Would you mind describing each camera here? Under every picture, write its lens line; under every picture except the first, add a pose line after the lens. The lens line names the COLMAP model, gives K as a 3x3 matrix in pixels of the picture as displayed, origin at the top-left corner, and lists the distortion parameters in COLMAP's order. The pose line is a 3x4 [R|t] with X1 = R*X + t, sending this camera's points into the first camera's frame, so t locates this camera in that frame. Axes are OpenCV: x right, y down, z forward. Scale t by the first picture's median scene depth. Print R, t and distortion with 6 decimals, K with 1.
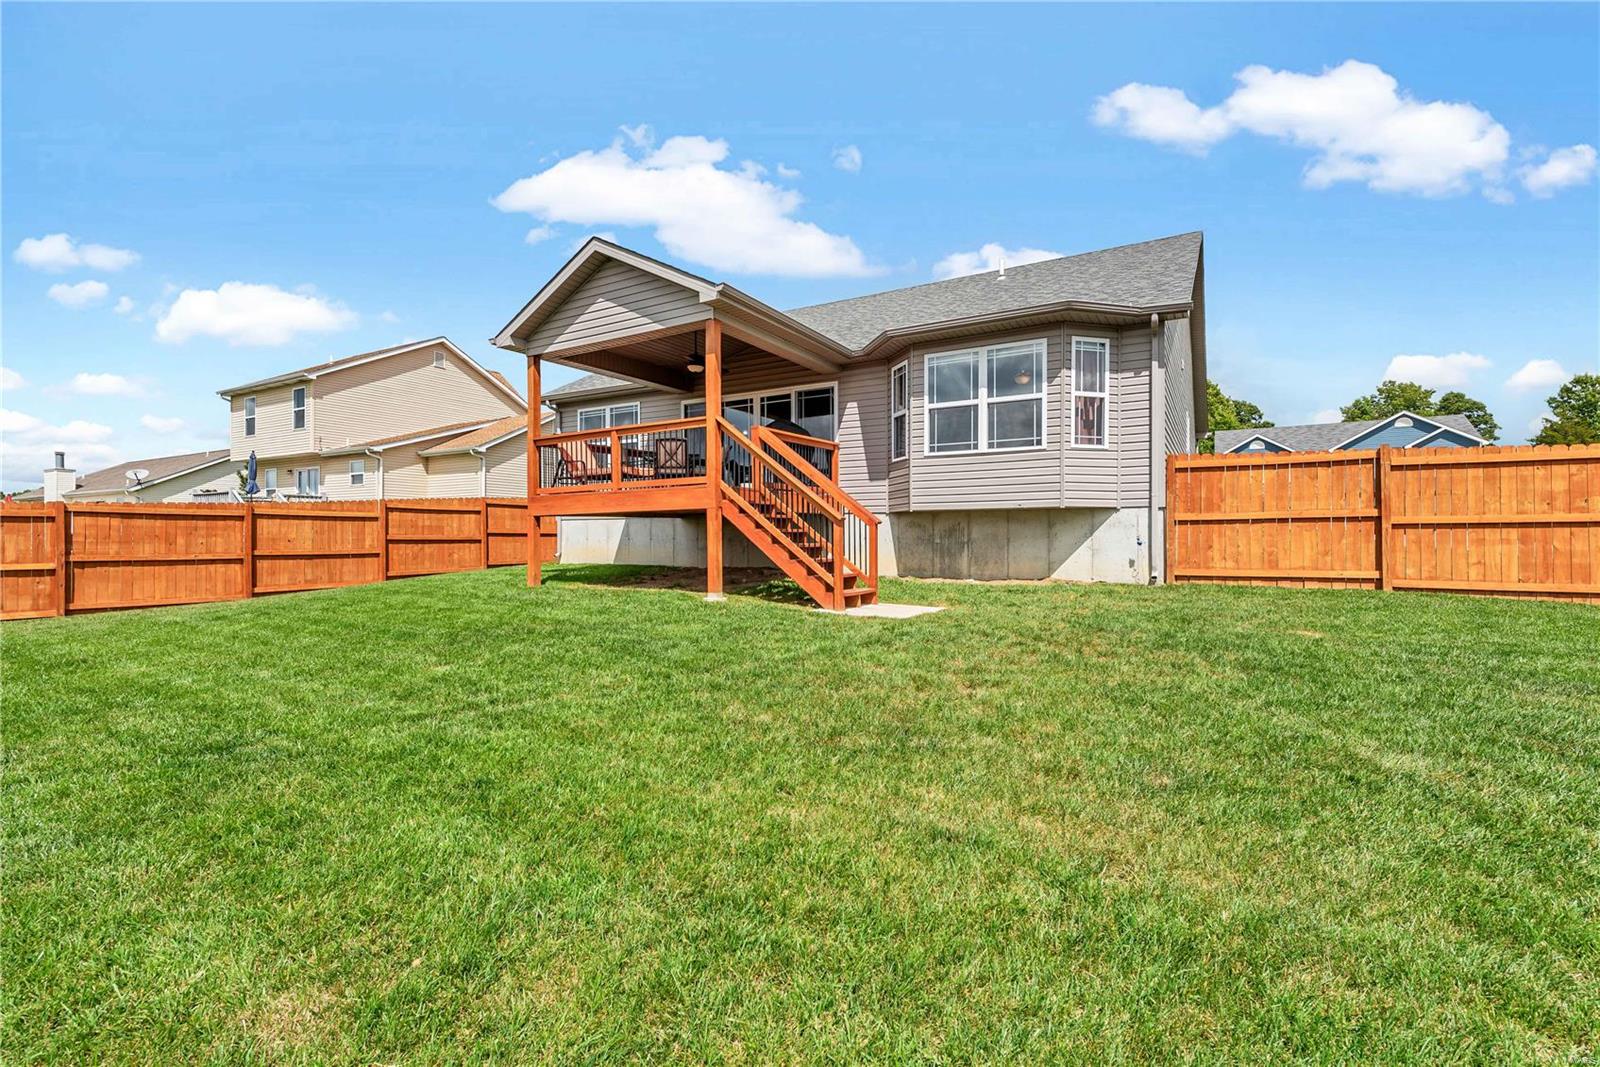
lens RADIAL K [[666.2, 0, 800.0], [0, 666.2, 533.5], [0, 0, 1]] dist [0.002579, 0.000324]
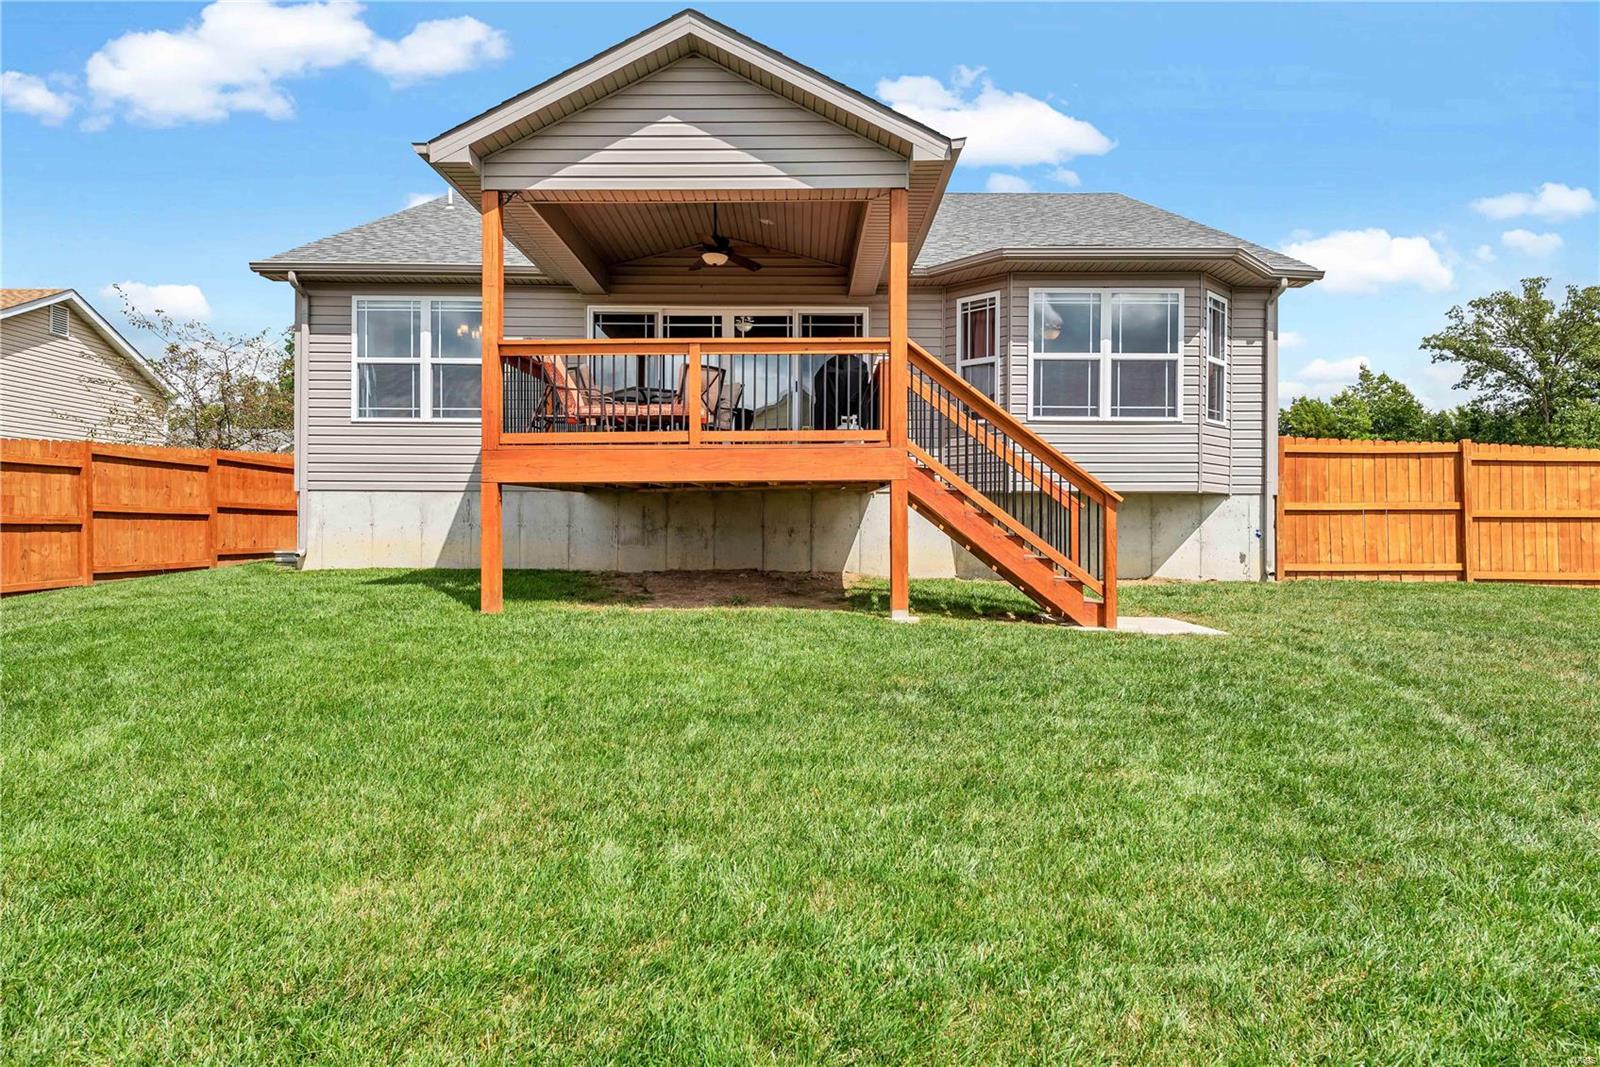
lens RADIAL K [[859.4, 0, 804.5], [0, 859.4, 509.5], [0, 0, 1]] dist [0.006838, -0.000832]
pose [[0.878177, 0.016101, 0.478064, -0.535039], [-0.010240, 0.999837, -0.014863, 0.003574], [-0.478226, 0.008157, 0.878199, 0.271577]]
